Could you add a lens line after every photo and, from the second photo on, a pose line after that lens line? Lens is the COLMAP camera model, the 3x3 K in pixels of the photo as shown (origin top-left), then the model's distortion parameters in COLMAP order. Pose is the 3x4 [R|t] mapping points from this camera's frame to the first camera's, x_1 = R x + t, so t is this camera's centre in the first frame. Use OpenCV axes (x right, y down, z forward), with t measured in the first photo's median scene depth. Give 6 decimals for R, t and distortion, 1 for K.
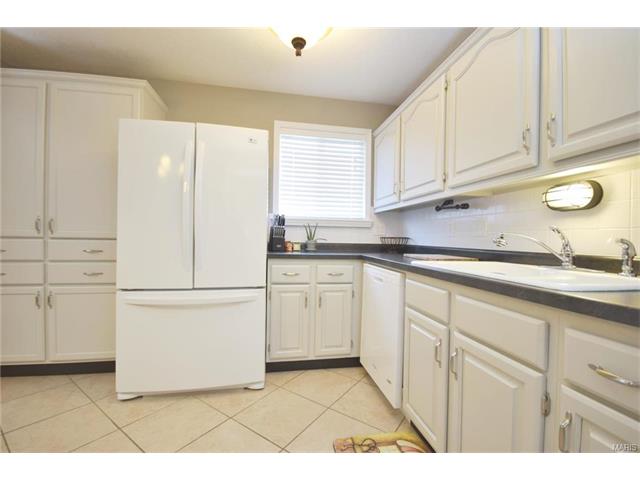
lens RADIAL K [[282.8, 0, 320.0], [0, 282.8, 240.0], [0, 0, 1]] dist [-0.018682, -0.000070]
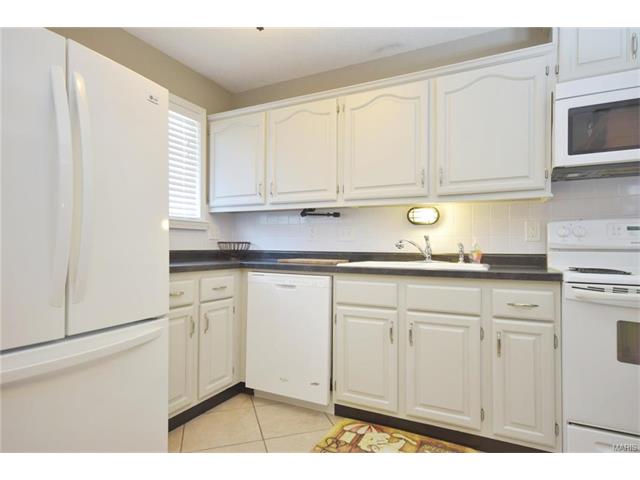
lens RADIAL K [[362.9, 0, 325.2], [0, 362.9, 240.3], [0, 0, 1]] dist [-0.000424, 0.000242]
pose [[0.594796, -0.001178, 0.803876, -0.613554], [0.010227, 0.999929, -0.006101, -0.007105], [-0.803812, 0.011850, 0.594766, 0.139791]]
